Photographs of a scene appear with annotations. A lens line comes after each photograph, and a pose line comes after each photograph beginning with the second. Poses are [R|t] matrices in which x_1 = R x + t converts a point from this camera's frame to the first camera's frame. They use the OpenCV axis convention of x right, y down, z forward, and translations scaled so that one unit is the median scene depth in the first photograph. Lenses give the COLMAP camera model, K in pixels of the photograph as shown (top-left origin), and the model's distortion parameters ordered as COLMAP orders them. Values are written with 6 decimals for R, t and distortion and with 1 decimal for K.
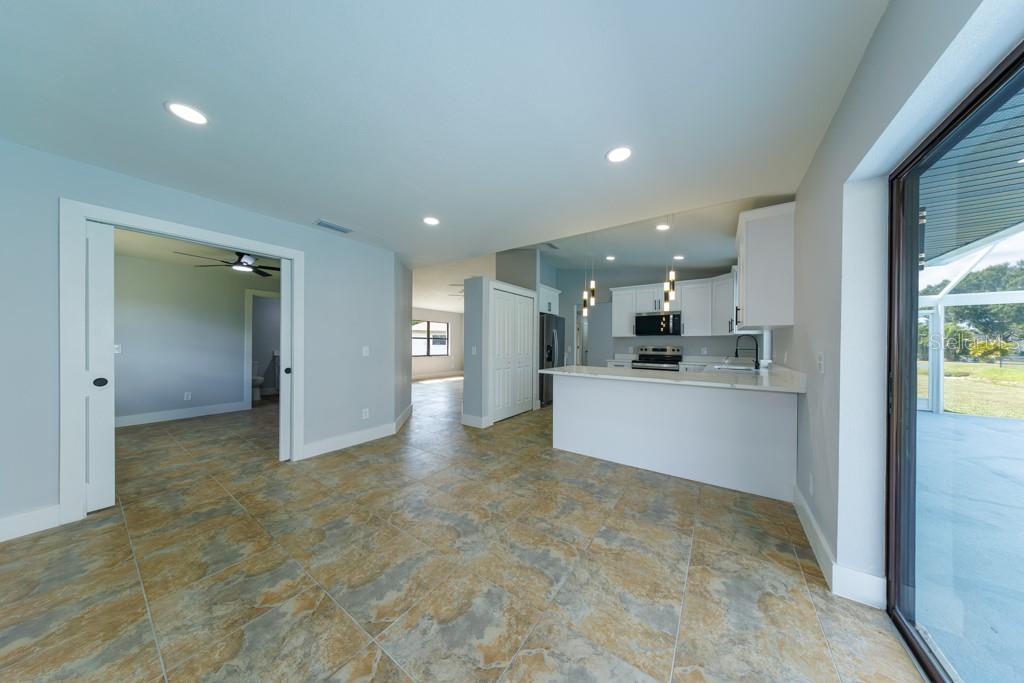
lens RADIAL K [[304.7, 0, 512.0], [0, 304.7, 341.5], [0, 0, 1]] dist [-0.000432, -0.000074]
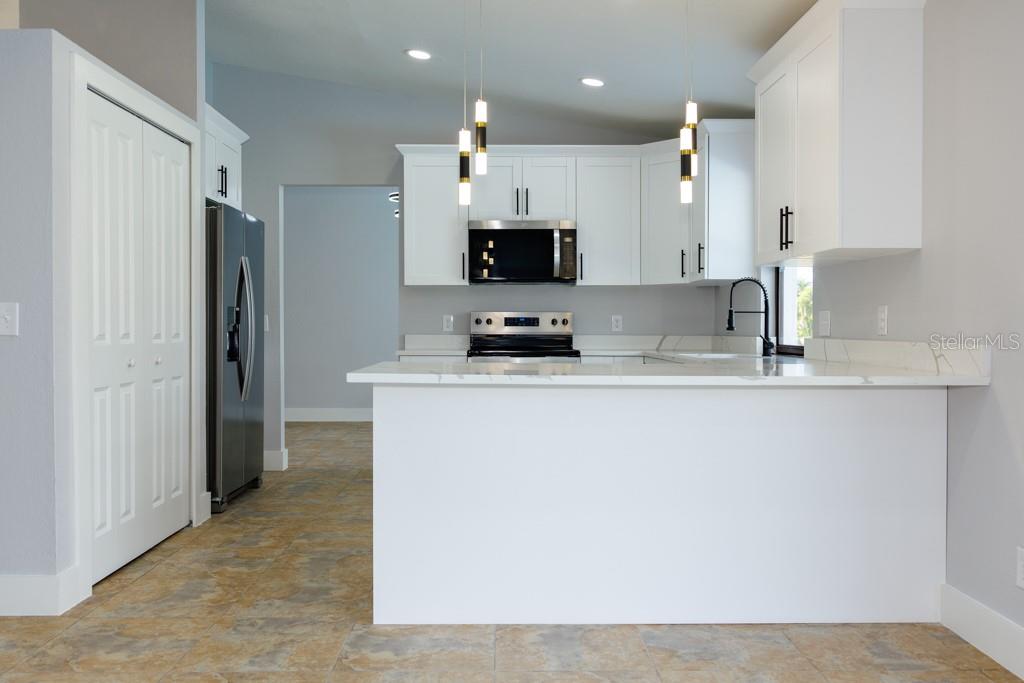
lens RADIAL K [[887.0, 0, 512.0], [0, 887.0, 341.5], [0, 0, 1]] dist [-0.022098, 0.001463]
pose [[0.811266, -0.018312, 0.584390, -0.186145], [0.003047, 0.999628, 0.027094, 0.024255], [-0.584669, -0.020200, 0.811020, 0.129065]]
